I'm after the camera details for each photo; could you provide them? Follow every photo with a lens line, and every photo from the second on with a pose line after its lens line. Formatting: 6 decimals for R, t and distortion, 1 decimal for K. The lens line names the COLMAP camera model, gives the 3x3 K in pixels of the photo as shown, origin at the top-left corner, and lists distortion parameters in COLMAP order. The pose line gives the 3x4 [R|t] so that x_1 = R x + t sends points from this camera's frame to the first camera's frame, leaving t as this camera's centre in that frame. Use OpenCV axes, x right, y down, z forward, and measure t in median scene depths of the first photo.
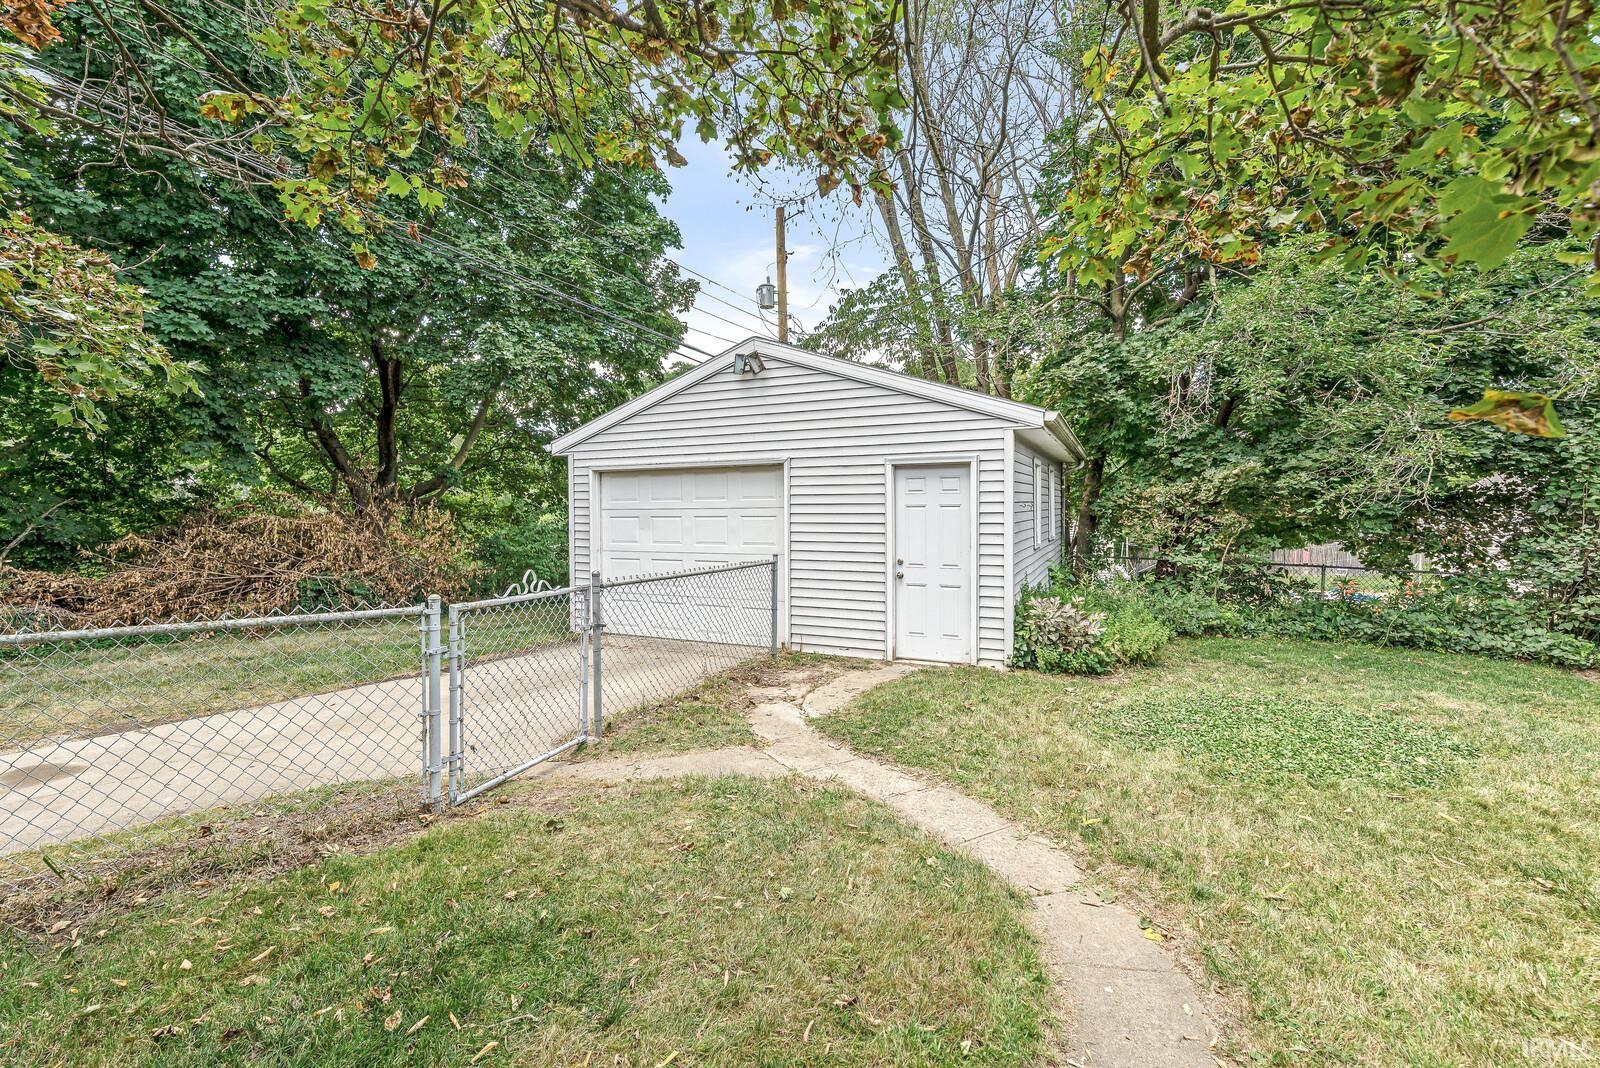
lens RADIAL K [[698.8, 0, 800.0], [0, 698.8, 534.0], [0, 0, 1]] dist [-0.000434, -0.000244]
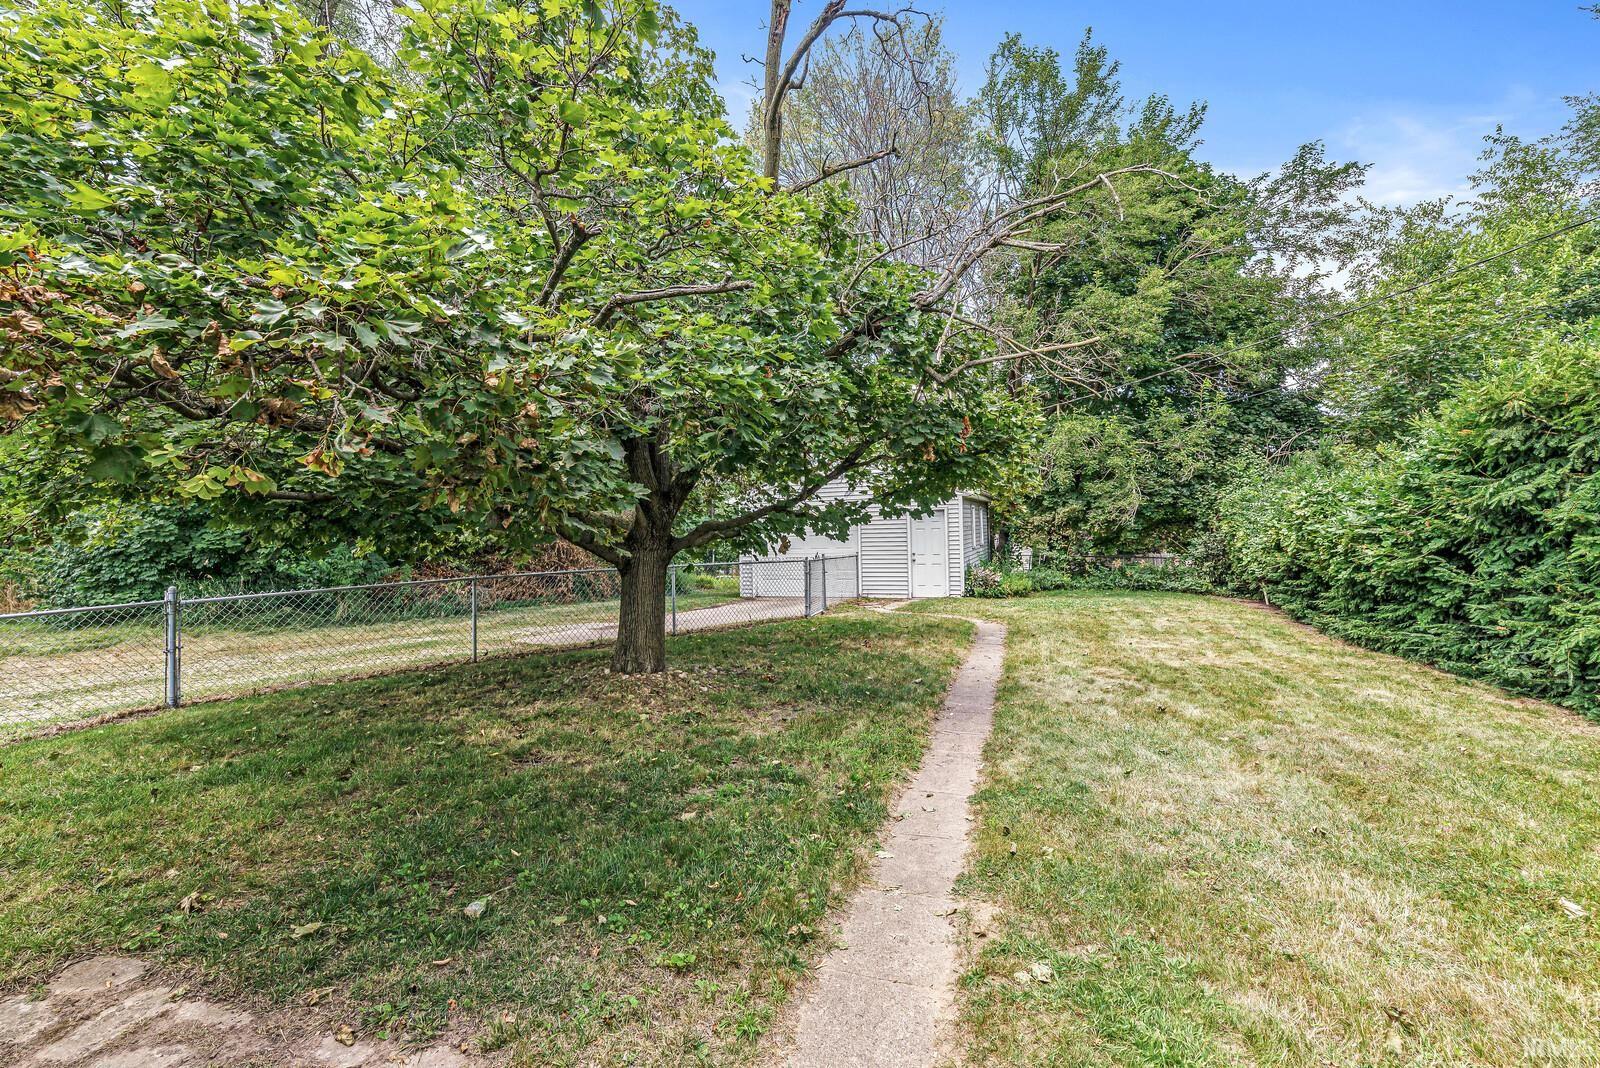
lens RADIAL K [[698.8, 0, 800.0], [0, 698.8, 534.0], [0, 0, 1]] dist [-0.000434, -0.000244]
pose [[0.996896, -0.017164, 0.076831, -0.372252], [0.019831, 0.999222, -0.034096, 0.043357], [-0.076186, 0.035514, 0.996461, -1.146786]]
